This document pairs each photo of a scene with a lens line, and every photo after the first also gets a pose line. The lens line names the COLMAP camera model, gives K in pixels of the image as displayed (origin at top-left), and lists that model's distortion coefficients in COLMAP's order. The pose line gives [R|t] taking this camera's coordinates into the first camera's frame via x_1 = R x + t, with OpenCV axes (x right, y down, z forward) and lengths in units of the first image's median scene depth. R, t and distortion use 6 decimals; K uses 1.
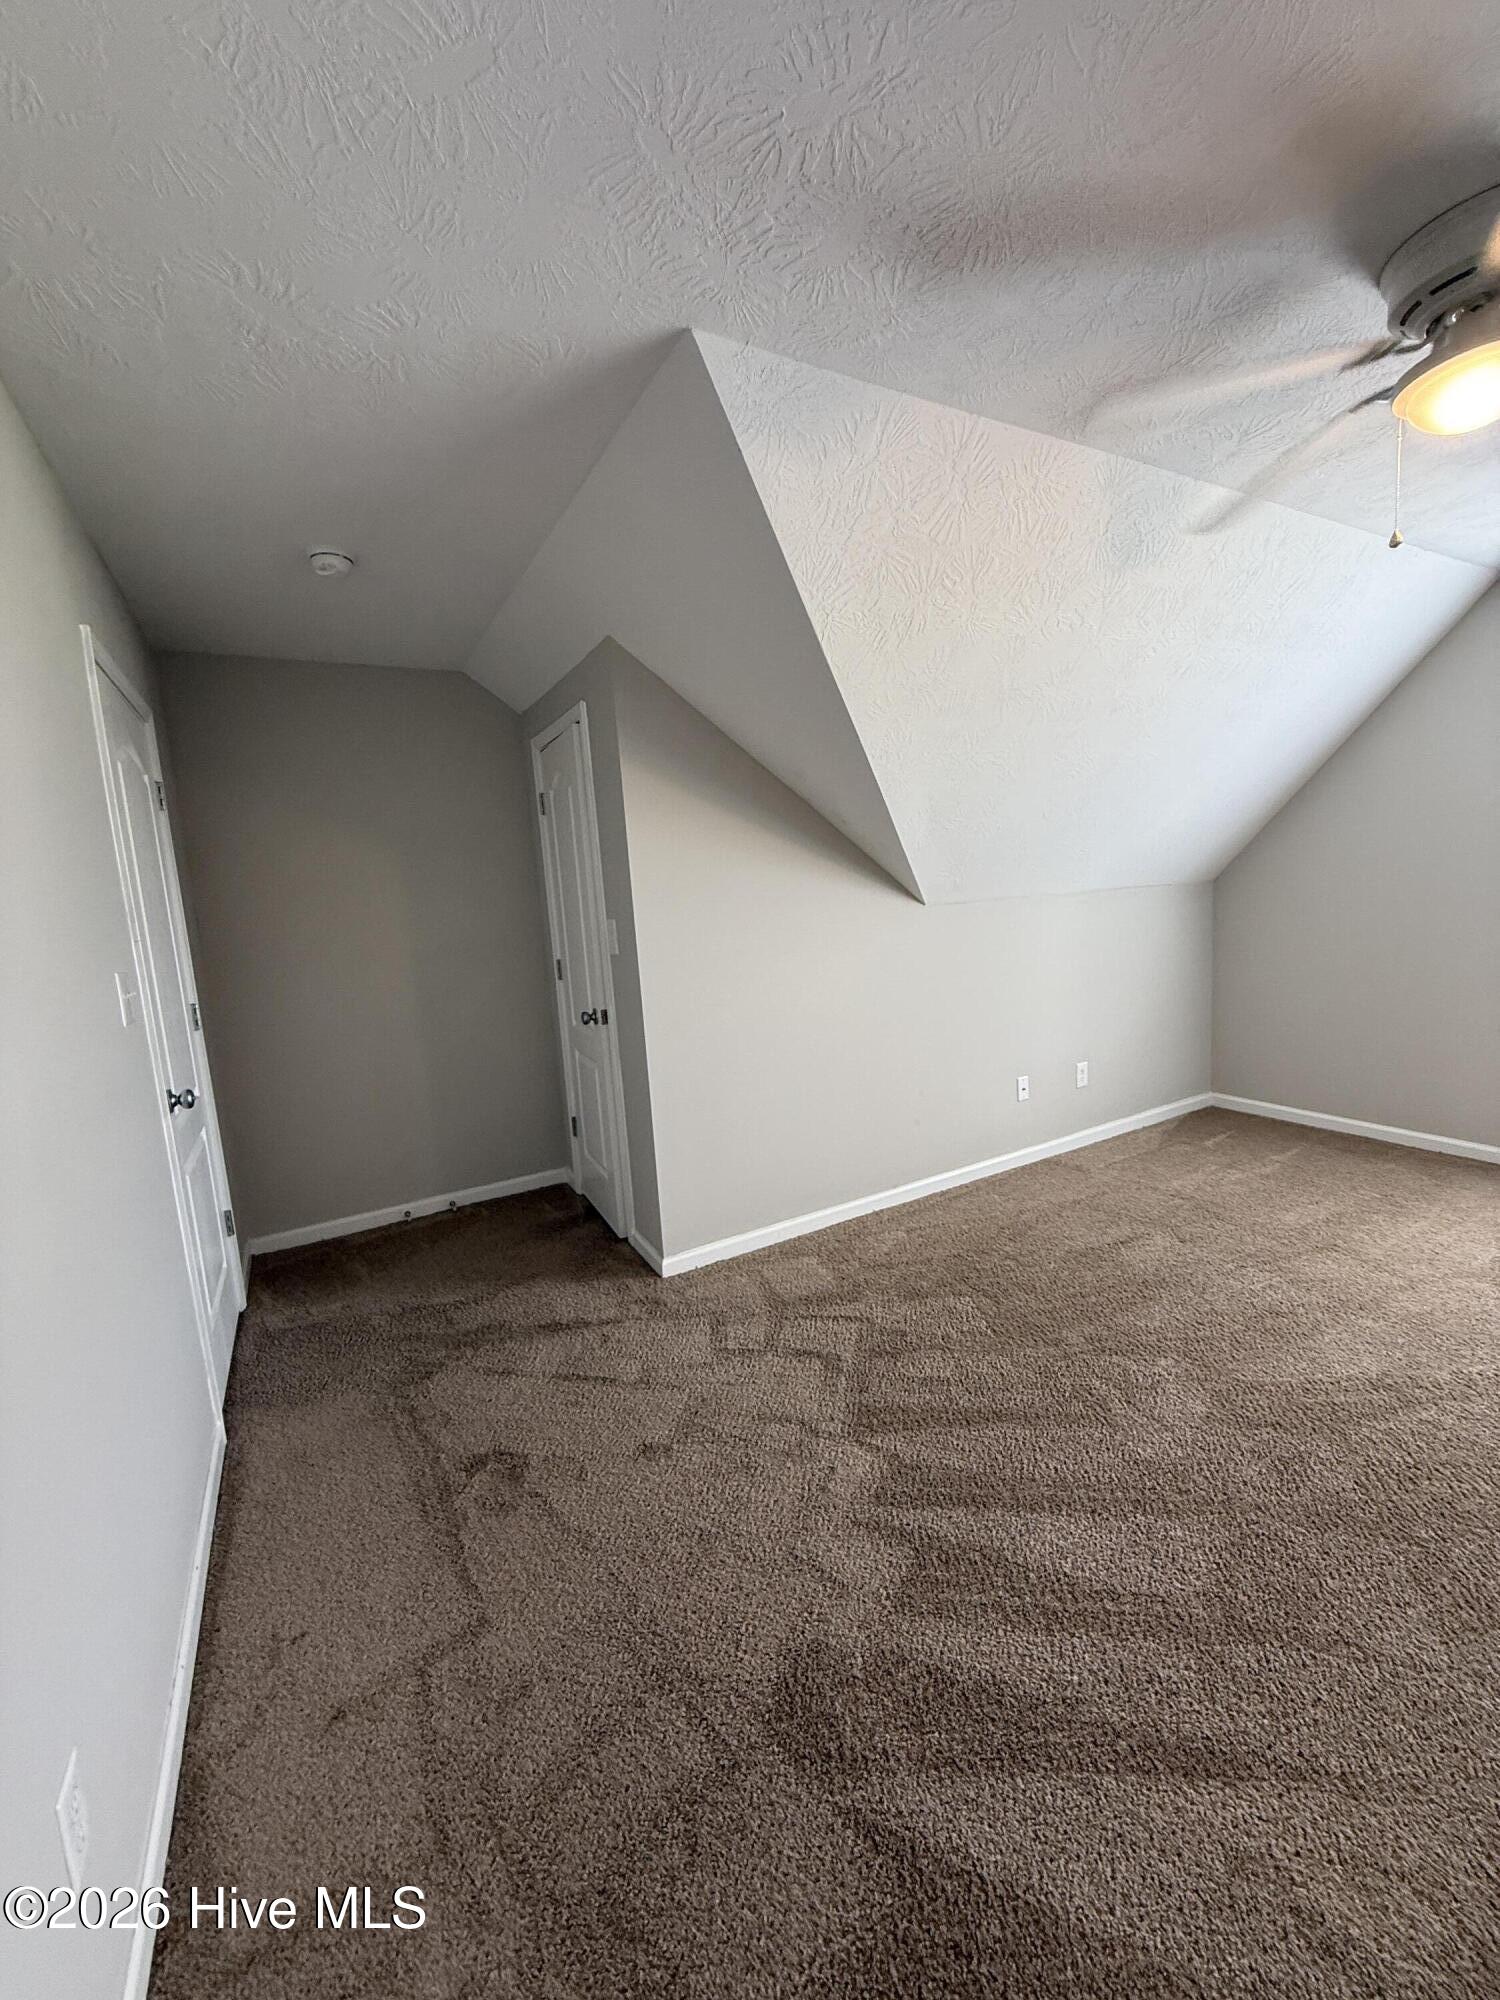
lens RADIAL K [[798.7, 0, 748.6], [0, 798.7, 997.5], [0, 0, 1]] dist [0.000436, 0.000293]
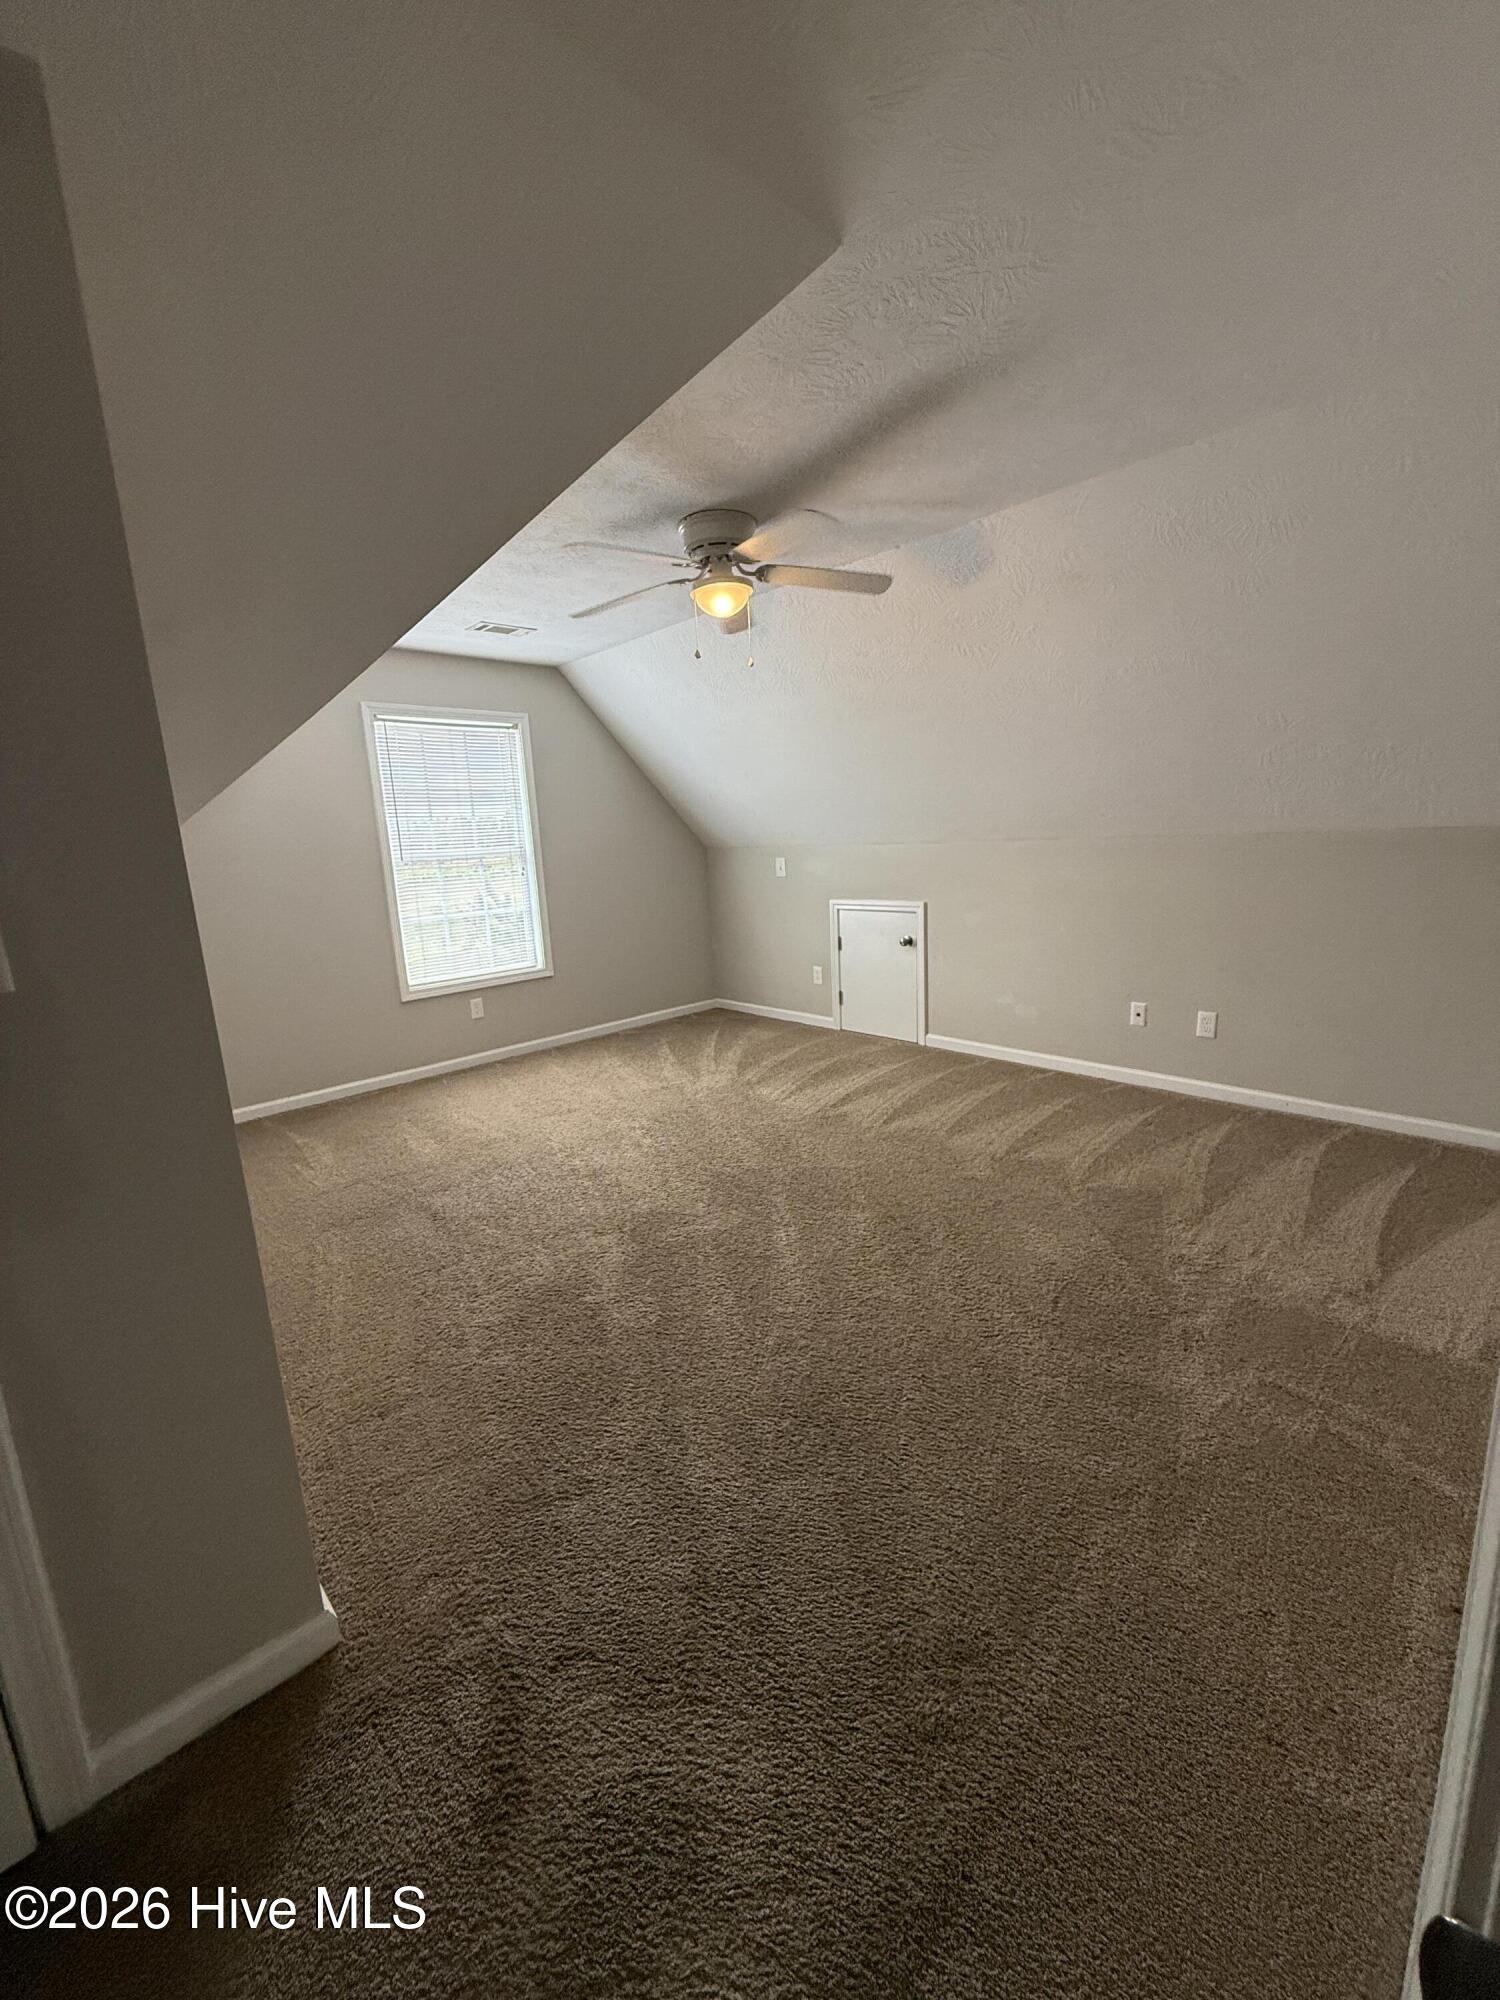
lens RADIAL K [[798.7, 0, 748.6], [0, 798.7, 997.5], [0, 0, 1]] dist [0.000436, 0.000293]
pose [[-0.265043, -0.113620, 0.957519, -0.601578], [0.192355, 0.966843, 0.167970, -0.058413], [-0.944855, 0.228703, -0.234399, 0.813788]]
